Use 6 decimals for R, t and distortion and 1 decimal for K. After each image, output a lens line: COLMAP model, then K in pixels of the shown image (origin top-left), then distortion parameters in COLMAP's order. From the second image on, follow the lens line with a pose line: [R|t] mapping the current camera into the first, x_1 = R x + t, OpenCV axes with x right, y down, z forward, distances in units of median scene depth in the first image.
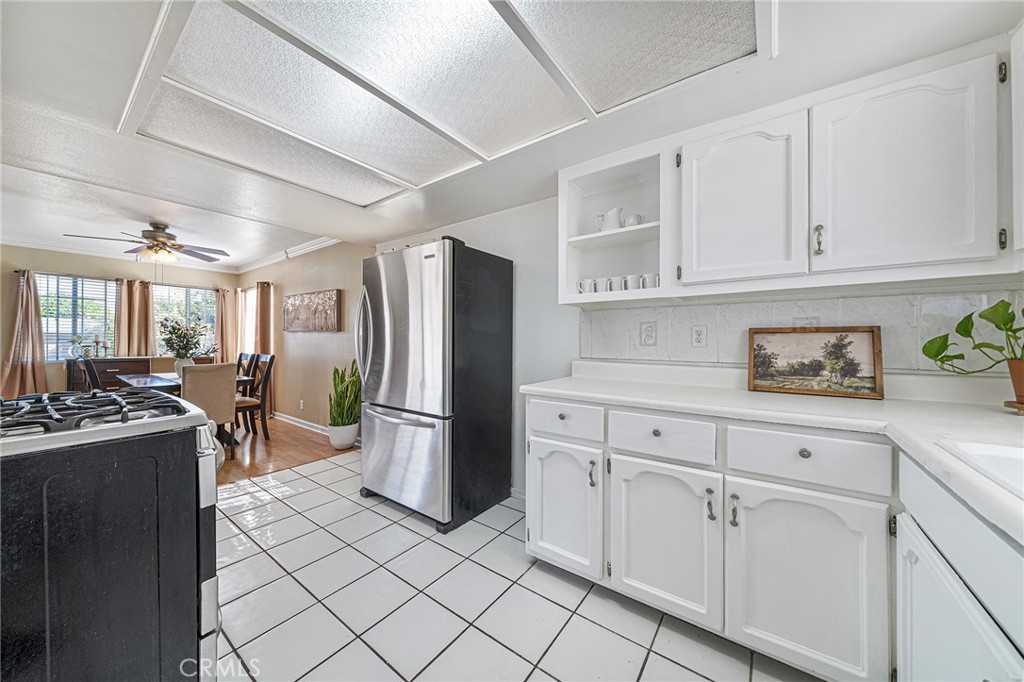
lens RADIAL K [[355.4, 0, 509.9], [0, 355.4, 340.1], [0, 0, 1]] dist [-0.001771, -0.000055]
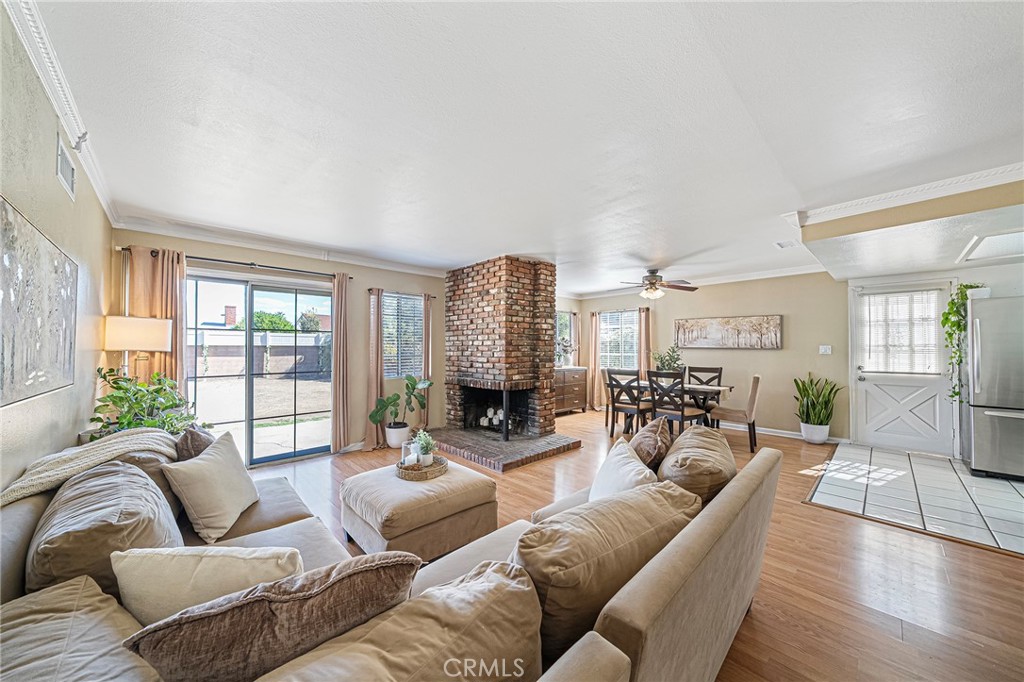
lens RADIAL K [[355.4, 0, 507.2], [0, 355.4, 343.5], [0, 0, 1]] dist [-0.001771, -0.000055]
pose [[0.983449, -0.005950, -0.181087, -2.160805], [0.004105, 0.999936, -0.010560, -0.062520], [0.181138, 0.009642, 0.983410, -0.686460]]
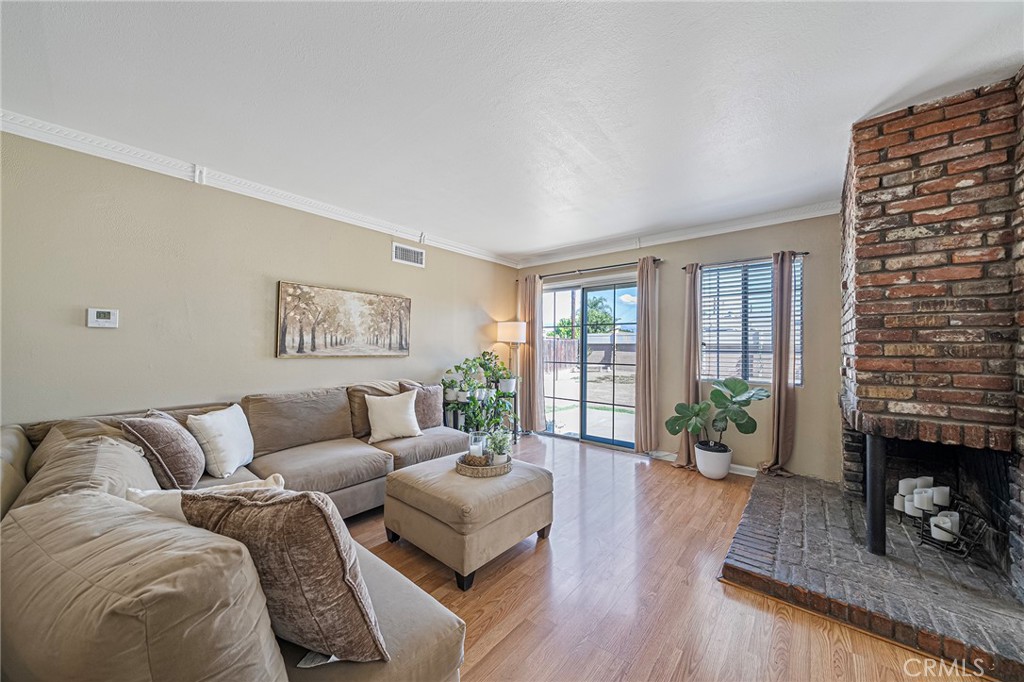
lens RADIAL K [[355.4, 0, 512.0], [0, 355.4, 342.2], [0, 0, 1]] dist [-0.001771, -0.000055]
pose [[-0.053837, -0.016001, -0.998422, -1.641560], [-0.006549, 0.999856, -0.015671, -0.023176], [0.998528, 0.005695, -0.053934, 0.423398]]
